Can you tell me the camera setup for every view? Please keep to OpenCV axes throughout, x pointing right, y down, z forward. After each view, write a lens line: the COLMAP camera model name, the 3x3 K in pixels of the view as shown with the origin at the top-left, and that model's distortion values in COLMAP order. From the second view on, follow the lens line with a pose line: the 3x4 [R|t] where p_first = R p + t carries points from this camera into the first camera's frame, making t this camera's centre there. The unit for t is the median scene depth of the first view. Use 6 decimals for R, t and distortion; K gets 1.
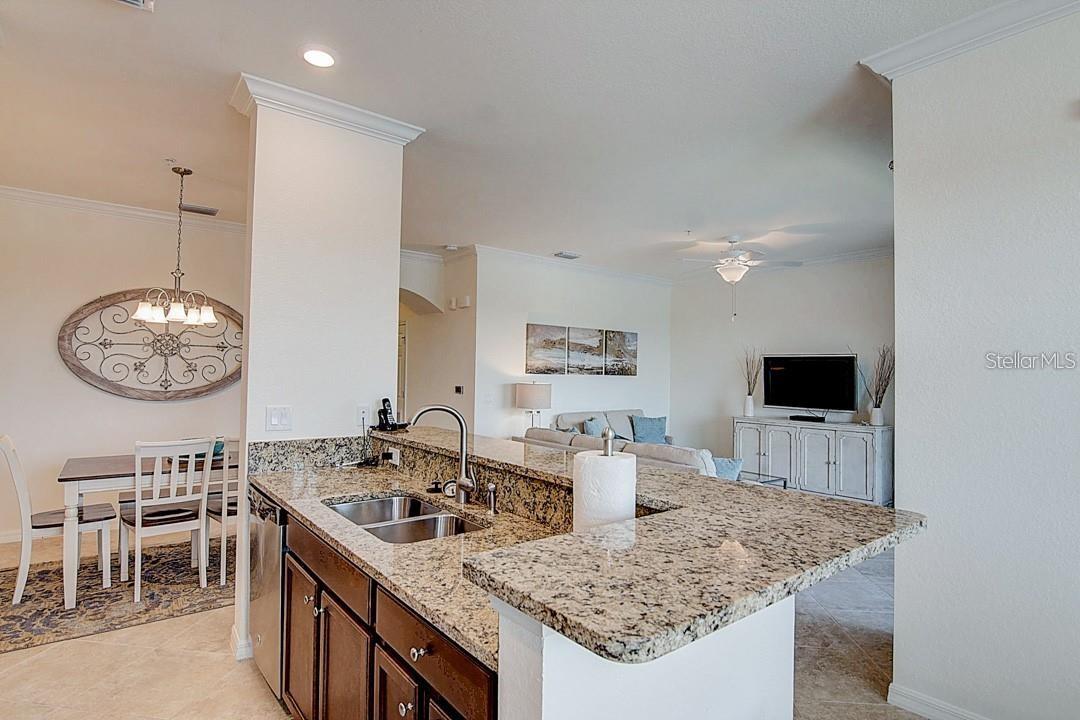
lens RADIAL K [[553.3, 0, 541.9], [0, 553.3, 357.3], [0, 0, 1]] dist [-0.006489, -0.010280]
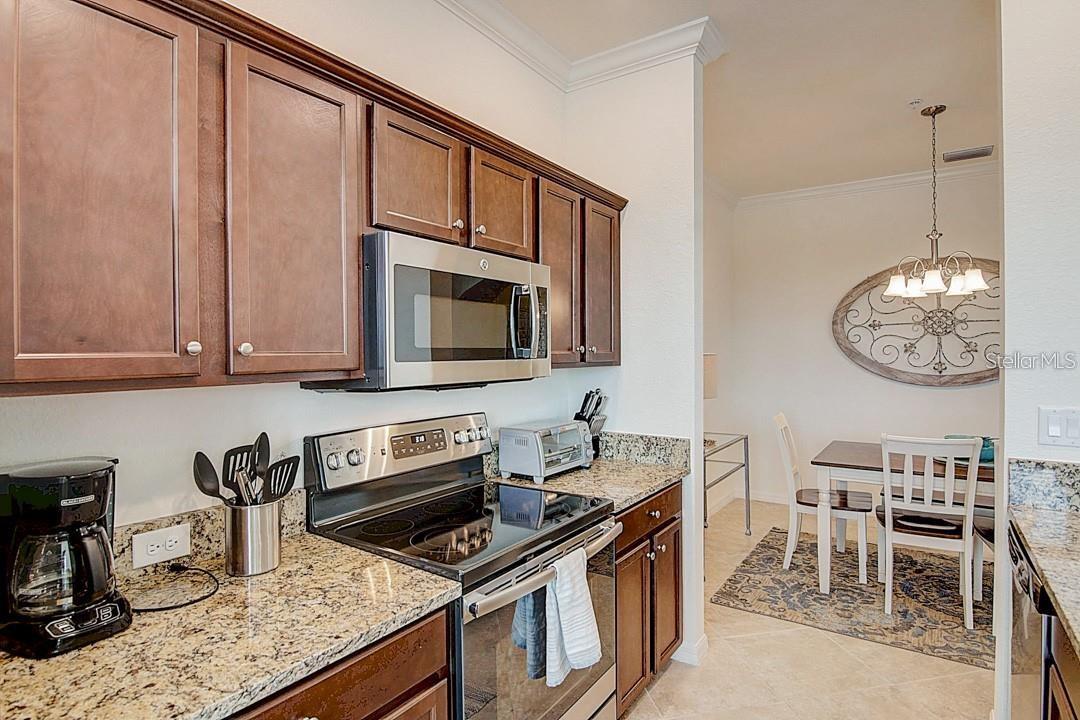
lens RADIAL K [[553.3, 0, 542.9], [0, 553.3, 356.1], [0, 0, 1]] dist [-0.006489, -0.010280]
pose [[0.288768, -0.008888, -0.957358, -0.030152], [0.040012, 0.999195, 0.002792, 0.003573], [0.956563, -0.039112, 0.288892, 0.146957]]
